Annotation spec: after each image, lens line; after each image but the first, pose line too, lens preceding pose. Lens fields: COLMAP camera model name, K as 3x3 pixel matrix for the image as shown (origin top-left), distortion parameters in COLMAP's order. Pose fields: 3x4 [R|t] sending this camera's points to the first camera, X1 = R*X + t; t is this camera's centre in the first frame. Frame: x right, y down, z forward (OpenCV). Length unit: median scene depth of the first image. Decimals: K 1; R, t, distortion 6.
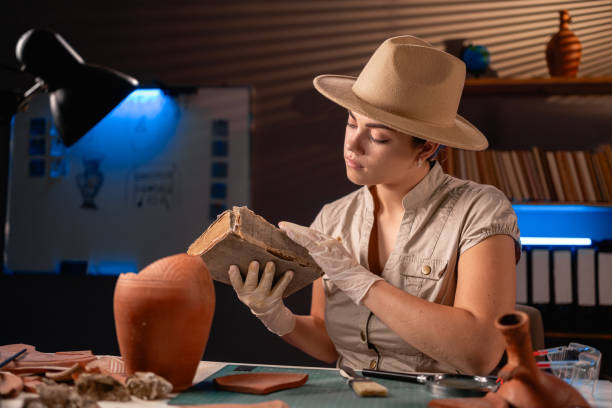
lens RADIAL K [[668.6, 0, 306.0], [0, 668.6, 204.0], [0, 0, 1]] dist [-0.005577, 0.001575]
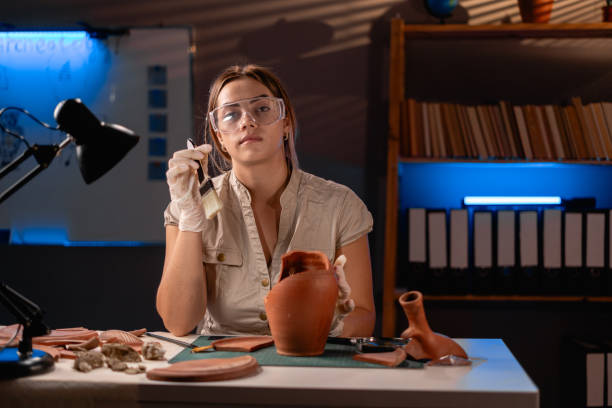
lens RADIAL K [[945.6, 0, 306.0], [0, 945.6, 204.0], [0, 0, 1]] dist [-0.028425, 0.006382]
pose [[0.998241, -0.020799, 0.055514, -0.006863], [0.015593, 0.995579, 0.092620, -0.068246], [-0.057196, -0.091592, 0.994153, -0.308705]]
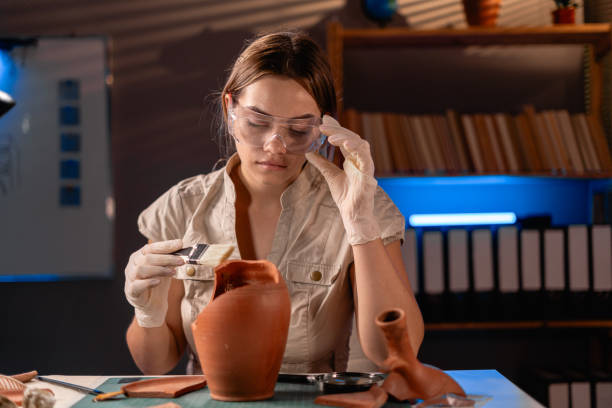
lens RADIAL K [[907.1, 0, 306.0], [0, 907.1, 204.0], [0, 0, 1]] dist [0.002520, -0.012880]
pose [[0.989669, -0.034718, 0.139101, -0.005595], [0.028429, 0.998493, 0.046941, -0.025055], [-0.140521, -0.042502, 0.989165, -0.129845]]
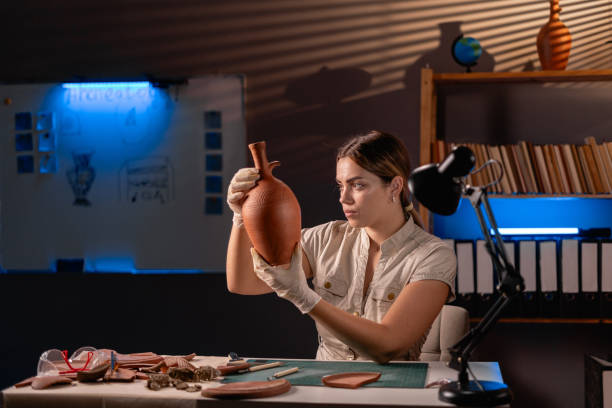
lens RADIAL K [[945.6, 0, 306.0], [0, 945.6, 204.0], [0, 0, 1]] dist [-0.028425, 0.006382]
pose [[0.999524, -0.030279, -0.005894, 0.014358], [0.030650, 0.996401, 0.079030, -0.114570], [0.003479, -0.079173, 0.996855, -0.460271]]
